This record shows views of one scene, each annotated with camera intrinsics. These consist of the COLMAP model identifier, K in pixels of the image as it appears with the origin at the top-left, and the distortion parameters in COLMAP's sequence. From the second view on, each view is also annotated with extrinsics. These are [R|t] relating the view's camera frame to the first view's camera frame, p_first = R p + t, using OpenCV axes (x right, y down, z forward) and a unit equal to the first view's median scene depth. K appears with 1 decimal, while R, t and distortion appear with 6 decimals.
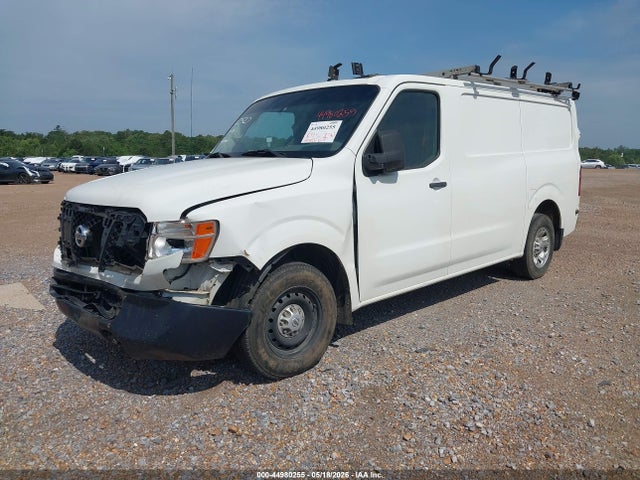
lens RADIAL K [[505.5, 0, 318.6], [0, 505.5, 239.4], [0, 0, 1]] dist [0.052556, -0.064016]
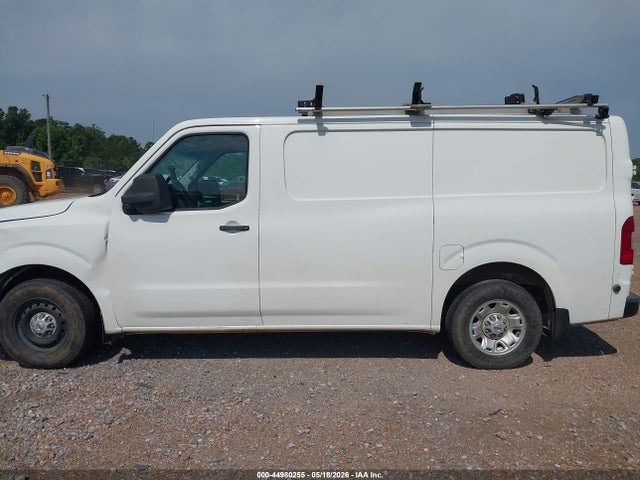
lens RADIAL K [[505.5, 0, 316.2], [0, 505.5, 242.4], [0, 0, 1]] dist [0.052556, -0.064016]
pose [[0.725056, 0.093624, -0.682296, 1.224575], [-0.122799, 0.992415, 0.005683, -0.127502], [0.677653, 0.079665, 0.731054, 0.490134]]
